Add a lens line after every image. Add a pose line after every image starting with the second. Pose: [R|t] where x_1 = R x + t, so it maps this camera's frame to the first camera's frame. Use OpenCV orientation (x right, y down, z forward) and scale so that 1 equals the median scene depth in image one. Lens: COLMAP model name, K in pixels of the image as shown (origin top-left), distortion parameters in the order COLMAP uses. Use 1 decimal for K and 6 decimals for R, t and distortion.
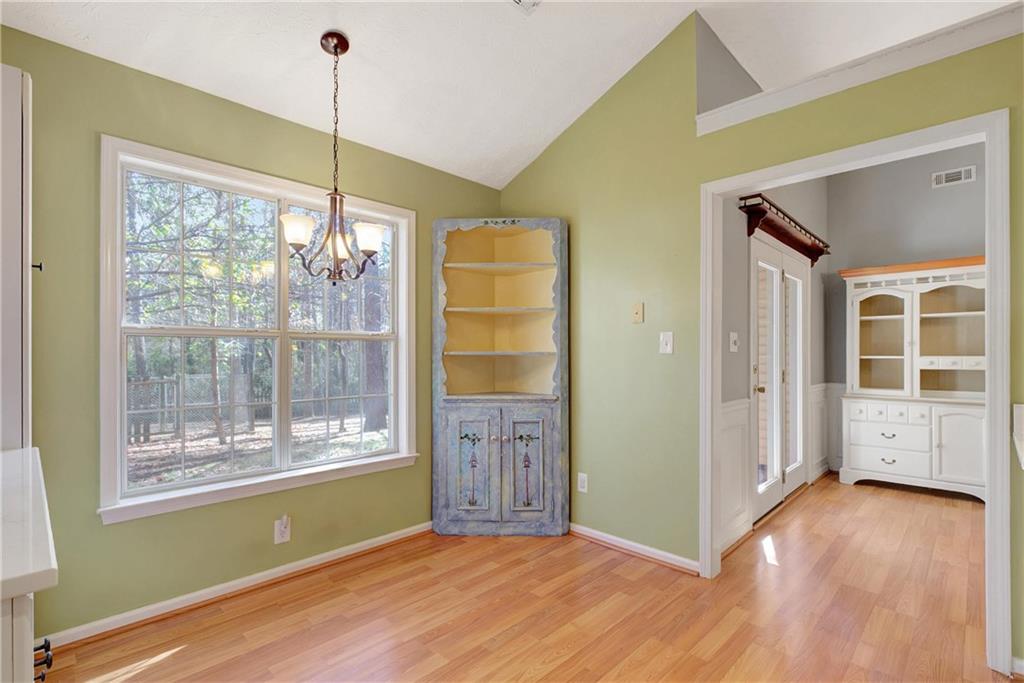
lens RADIAL K [[491.7, 0, 493.1], [0, 491.7, 354.3], [0, 0, 1]] dist [-0.000049, -0.004150]
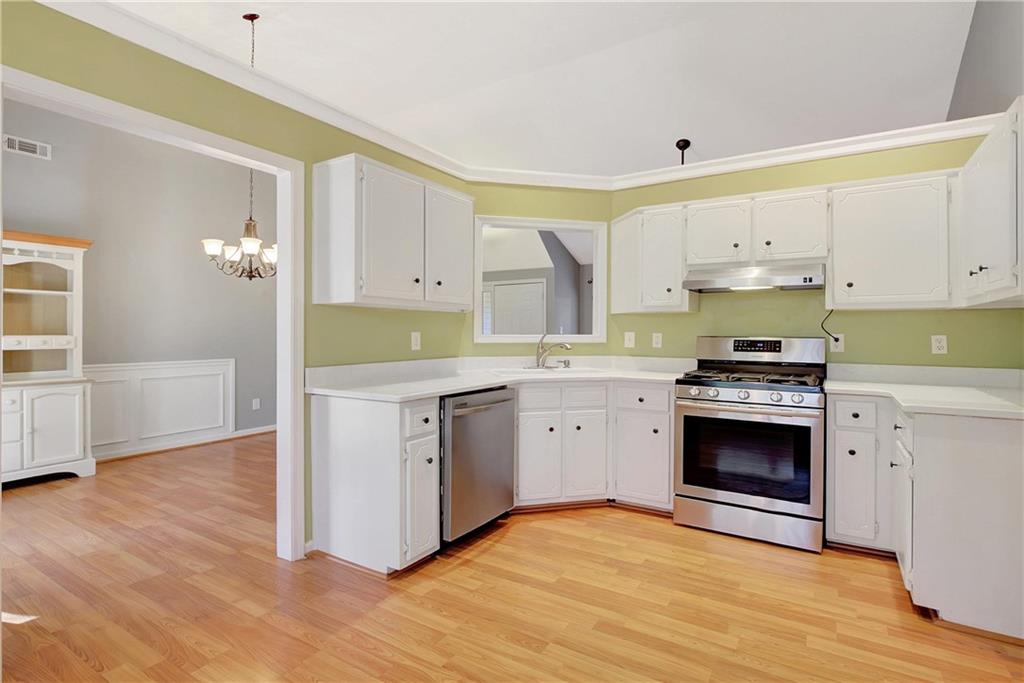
lens RADIAL K [[459.1, 0, 517.5], [0, 459.1, 334.6], [0, 0, 1]] dist [0.008411, -0.001045]
pose [[-0.272733, 0.000842, 0.962089, -0.190857], [-0.003160, 0.999993, -0.001771, 0.000520], [-0.962085, -0.003523, -0.272729, 0.336755]]
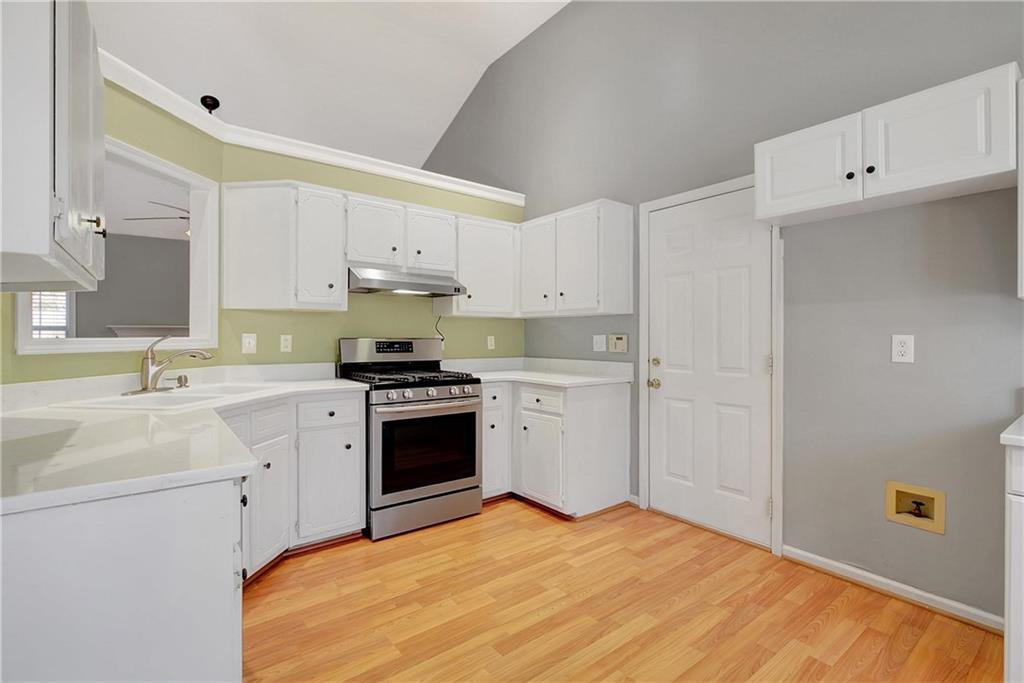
lens RADIAL K [[478.6, 0, 512.1], [0, 478.6, 337.5], [0, 0, 1]] dist [-0.001390, 0.004494]
pose [[-0.991294, 0.002712, 0.131638, 0.209639], [0.003050, 0.999993, 0.002370, -0.001315], [-0.131631, 0.002750, -0.991295, 0.604521]]
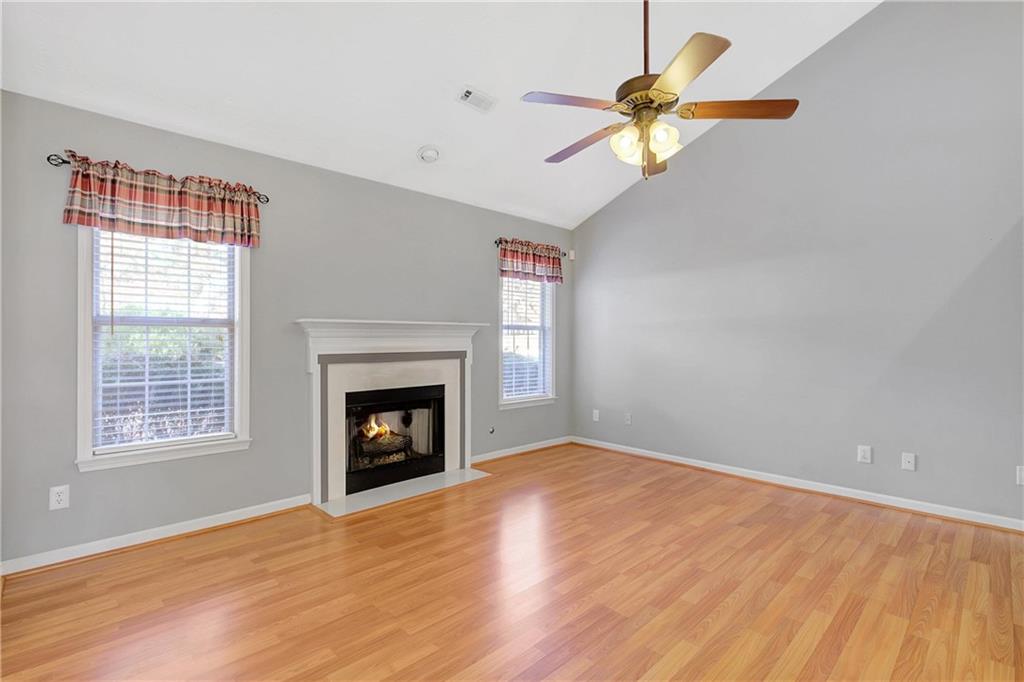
lens RADIAL K [[491.7, 0, 538.8], [0, 491.7, 315.4], [0, 0, 1]] dist [-0.000049, -0.004150]
pose [[-0.999996, -0.002763, -0.000008, 1.173389], [-0.002761, 0.999098, -0.042380, -0.010365], [0.000125, -0.042380, -0.999102, 0.168515]]
